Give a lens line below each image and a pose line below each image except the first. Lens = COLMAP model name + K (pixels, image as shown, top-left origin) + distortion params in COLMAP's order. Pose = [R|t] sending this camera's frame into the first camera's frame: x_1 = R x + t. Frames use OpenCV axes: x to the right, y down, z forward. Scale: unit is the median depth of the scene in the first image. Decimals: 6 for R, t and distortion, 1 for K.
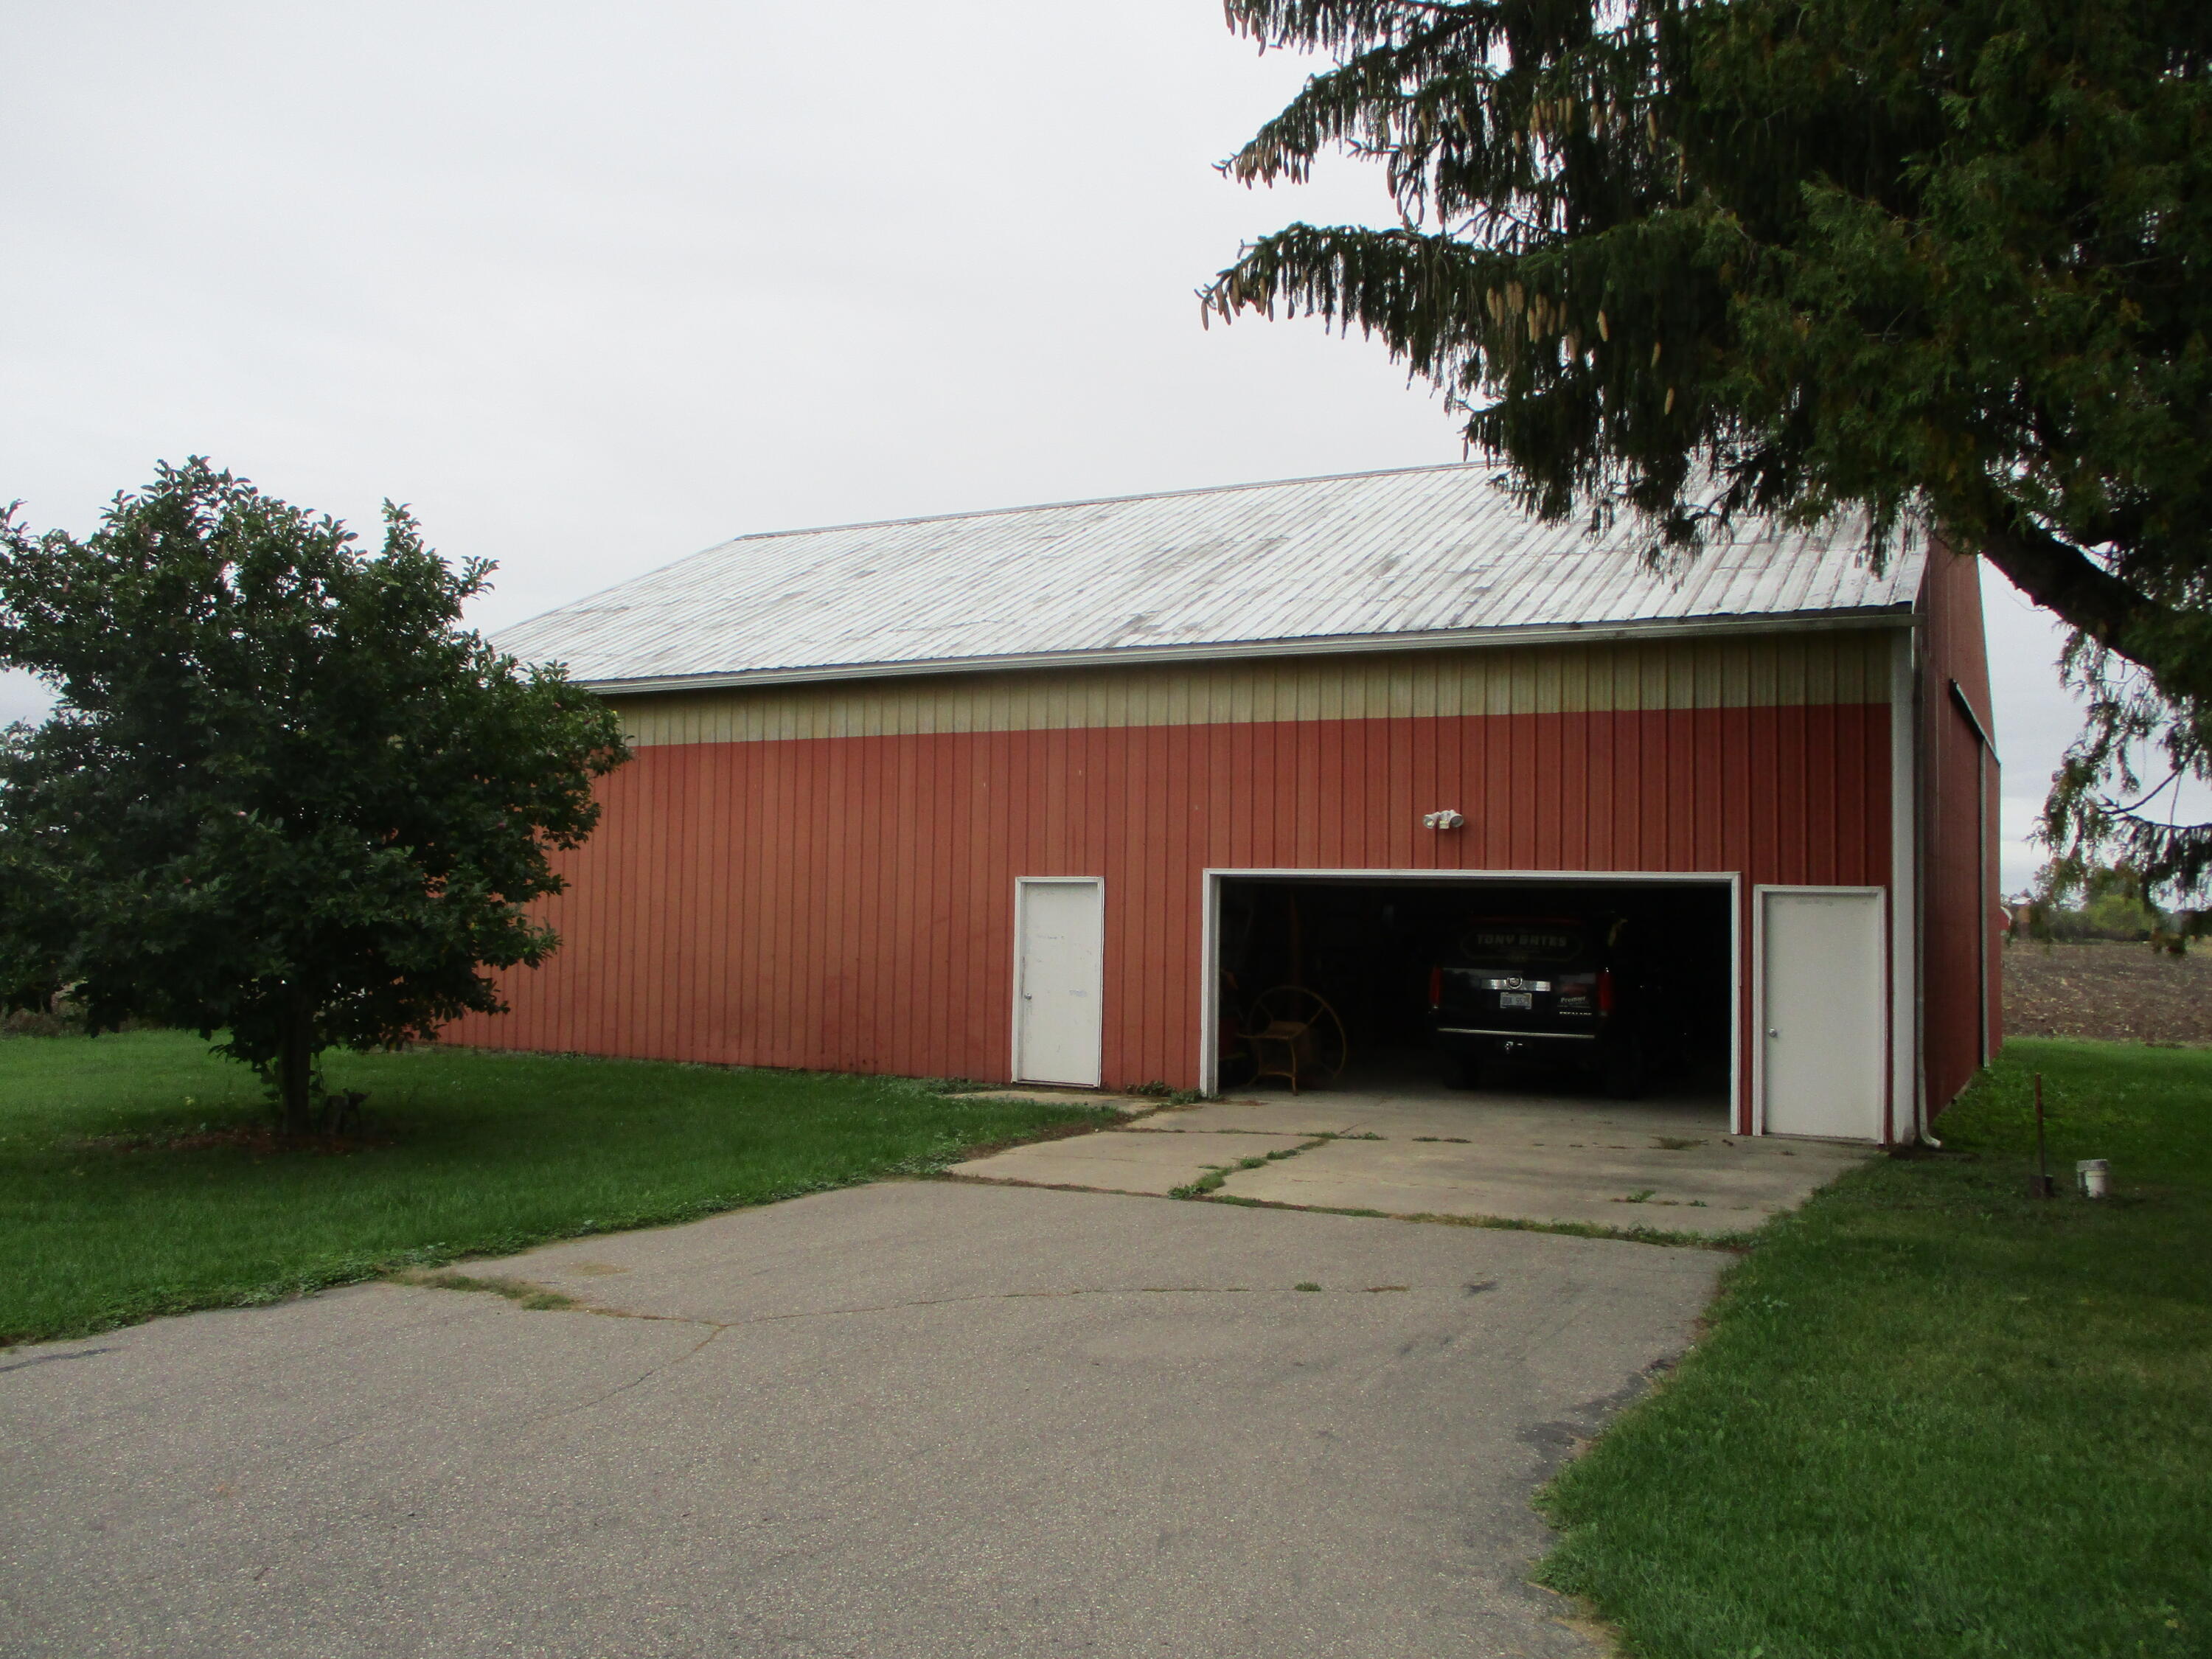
lens RADIAL K [[1787.5, 0, 1106.0], [0, 1787.5, 829.5], [0, 0, 1]] dist [-0.052154, 0.000274]
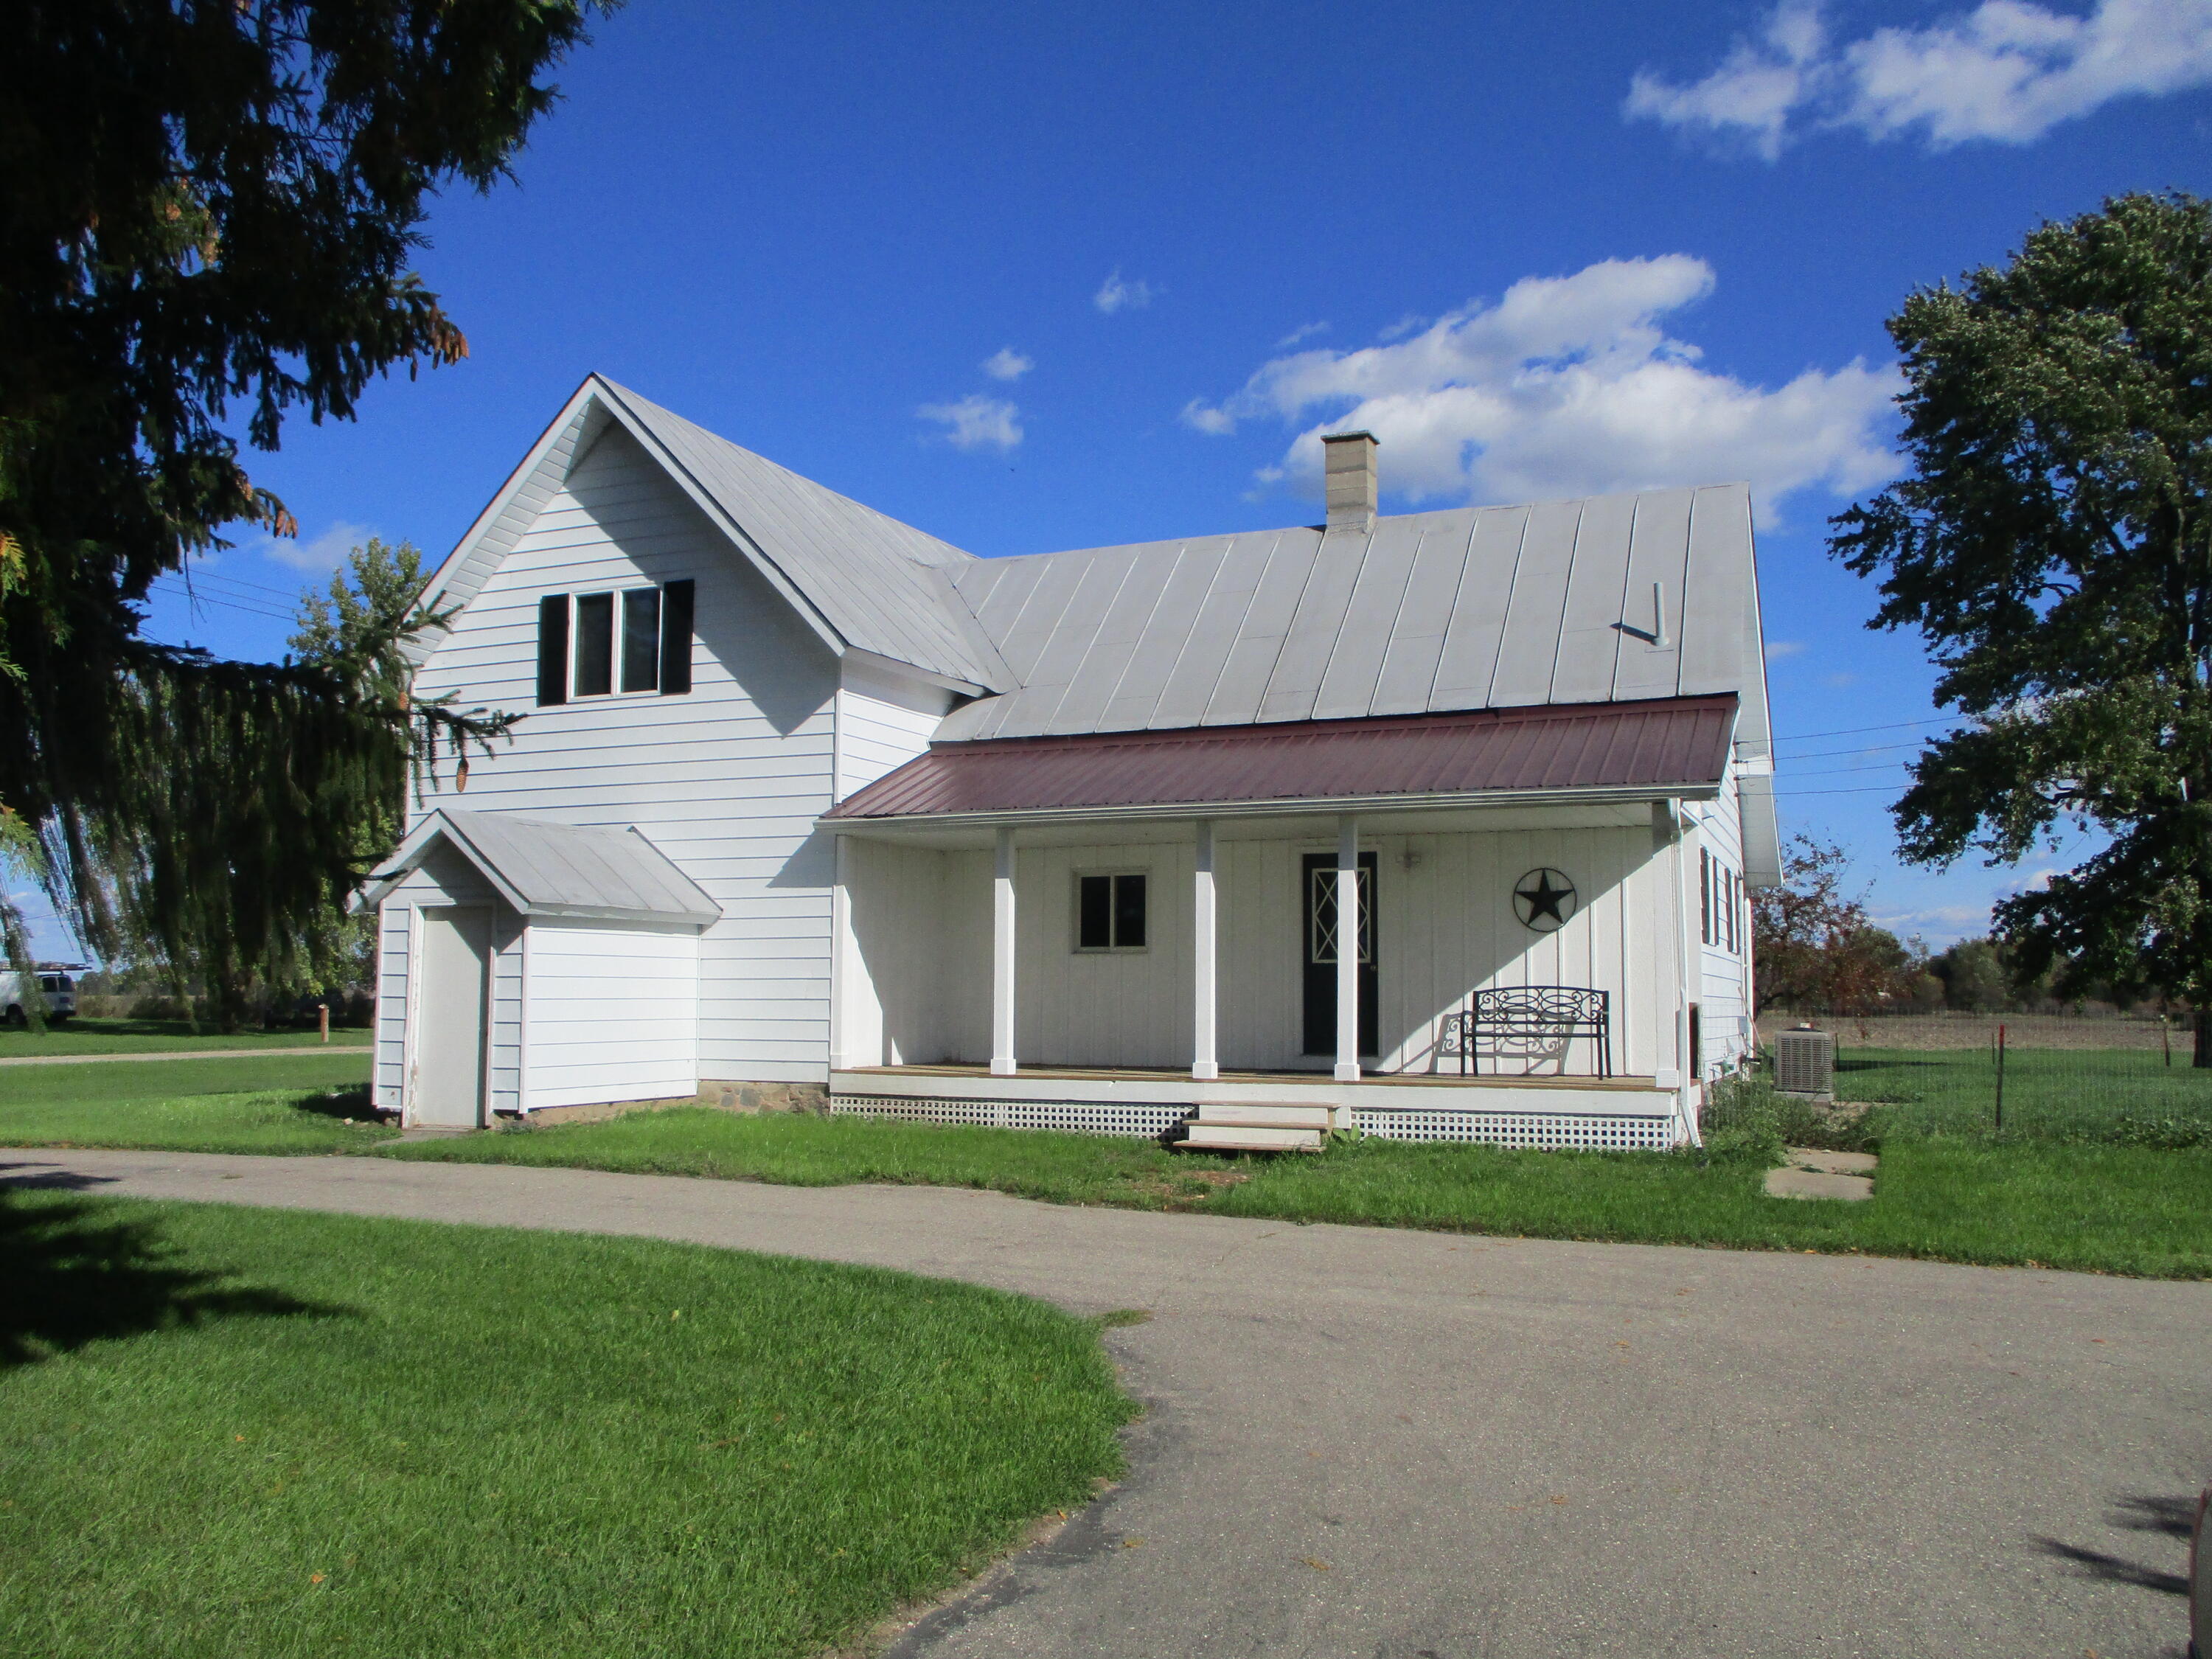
lens RADIAL K [[1787.5, 0, 1106.0], [0, 1787.5, 829.5], [0, 0, 1]] dist [-0.052154, 0.000274]
pose [[-0.991695, -0.034566, -0.123884, 0.345431], [-0.016324, 0.989246, -0.145347, 0.117715], [0.127576, -0.142117, -0.981594, 1.833677]]
